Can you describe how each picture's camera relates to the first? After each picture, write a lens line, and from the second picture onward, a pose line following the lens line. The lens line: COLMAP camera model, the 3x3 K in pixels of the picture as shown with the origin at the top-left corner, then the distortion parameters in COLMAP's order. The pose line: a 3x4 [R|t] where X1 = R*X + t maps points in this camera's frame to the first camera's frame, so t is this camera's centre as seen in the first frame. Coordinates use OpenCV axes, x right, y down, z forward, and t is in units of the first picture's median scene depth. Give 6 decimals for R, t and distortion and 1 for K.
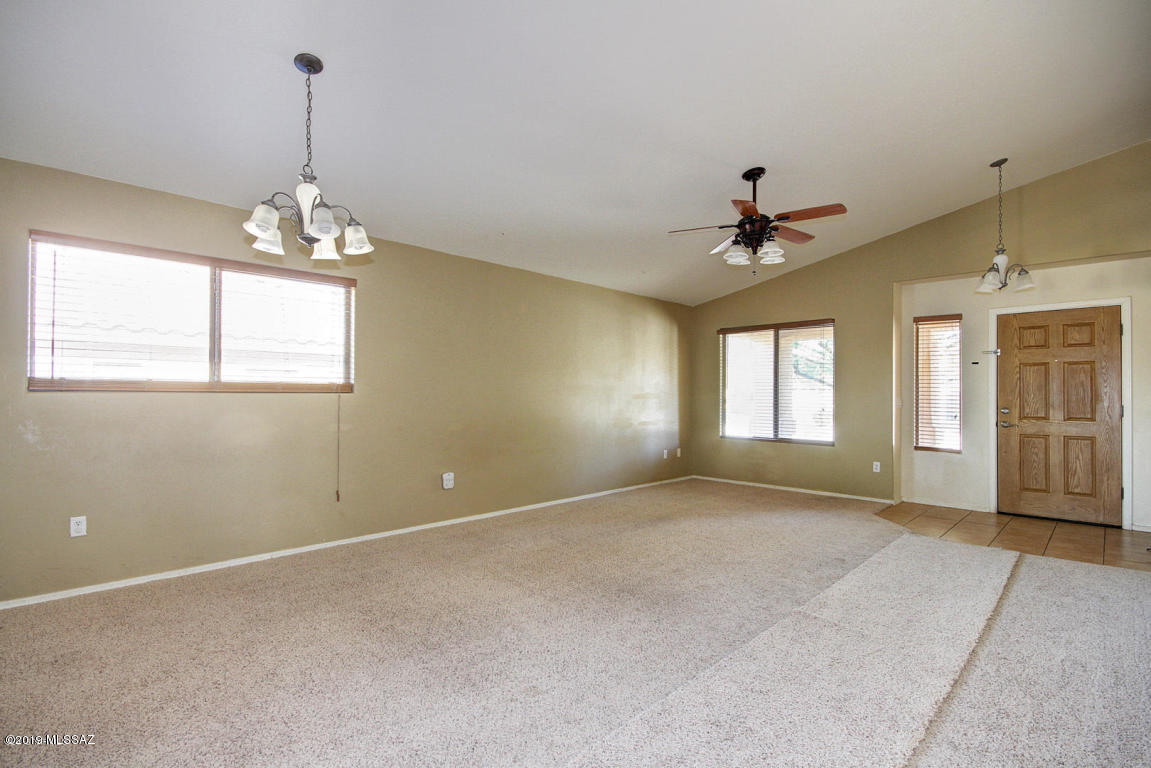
lens RADIAL K [[544.3, 0, 575.9], [0, 544.3, 389.0], [0, 0, 1]] dist [-0.001541, -0.000858]
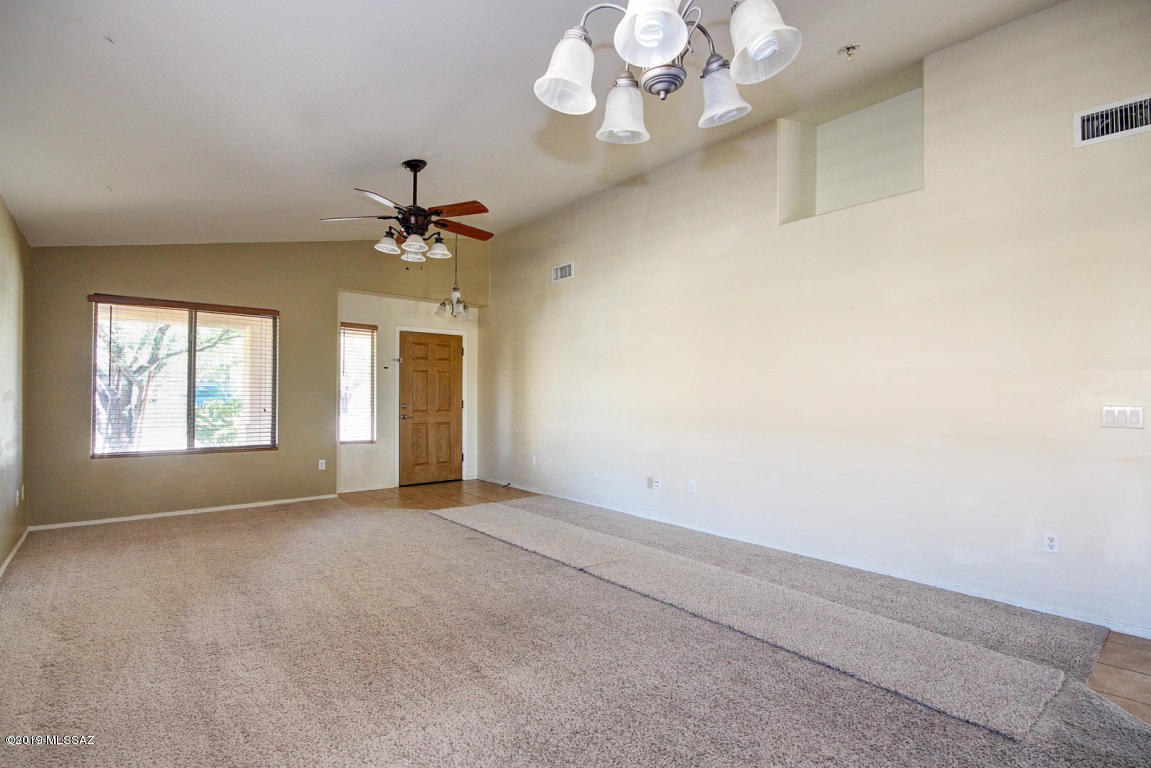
lens RADIAL K [[544.3, 0, 576.4], [0, 544.3, 385.6], [0, 0, 1]] dist [-0.001541, -0.000858]
pose [[0.096054, 0.013094, 0.995290, -0.451225], [-0.015236, 0.999816, -0.011683, 0.000325], [-0.995259, -0.014042, 0.096236, 0.470582]]
